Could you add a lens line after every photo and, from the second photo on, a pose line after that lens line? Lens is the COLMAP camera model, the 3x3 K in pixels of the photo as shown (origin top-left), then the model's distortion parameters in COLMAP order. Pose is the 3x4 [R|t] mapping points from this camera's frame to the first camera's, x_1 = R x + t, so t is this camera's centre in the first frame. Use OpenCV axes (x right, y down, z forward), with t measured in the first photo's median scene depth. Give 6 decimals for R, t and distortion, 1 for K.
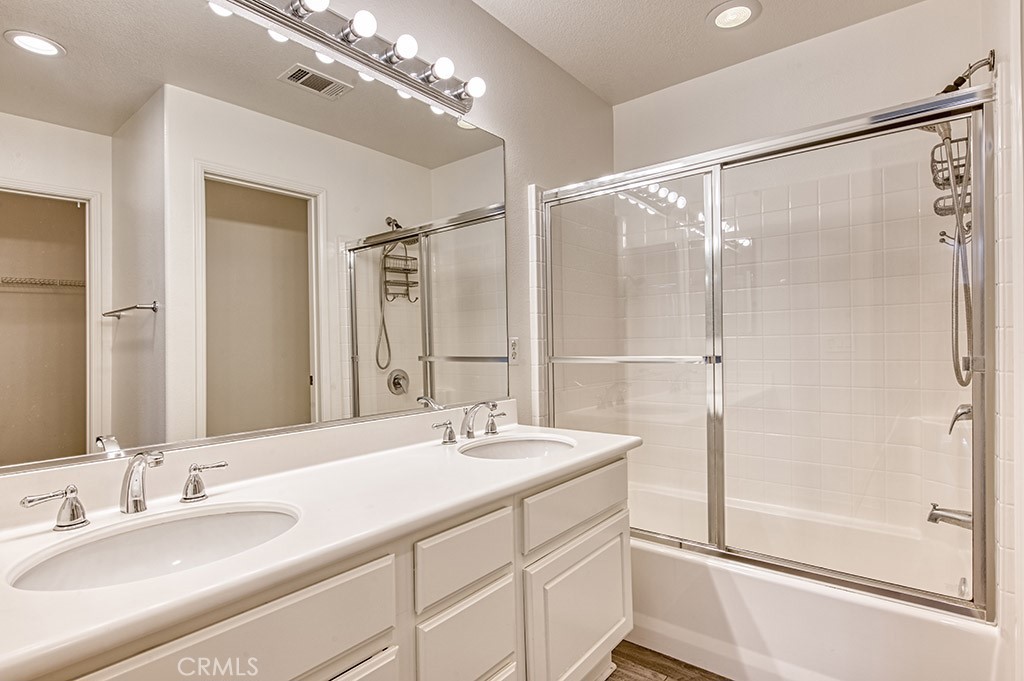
lens RADIAL K [[511.9, 0, 512.0], [0, 511.9, 340.5], [0, 0, 1]] dist [0.000445, 0.000037]
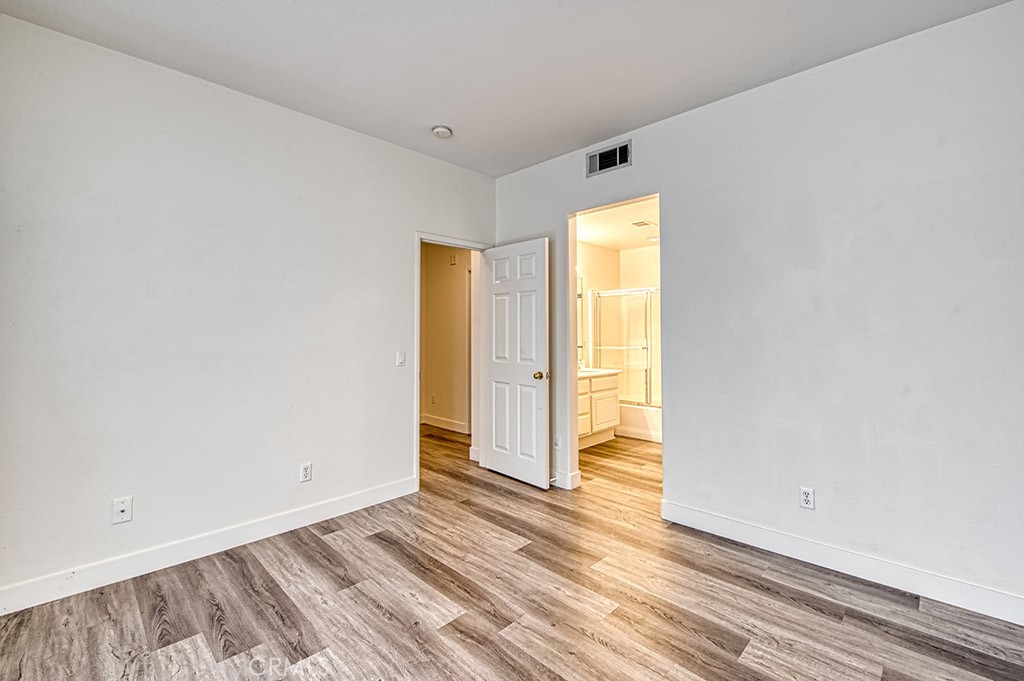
lens RADIAL K [[436.5, 0, 512.0], [0, 436.5, 340.5], [0, 0, 1]] dist [-0.001184, -0.000142]
pose [[0.995534, 0.017878, -0.092698, -0.240316], [-0.015854, 0.999621, 0.022521, -0.066978], [0.093066, -0.020950, 0.995440, -2.130142]]
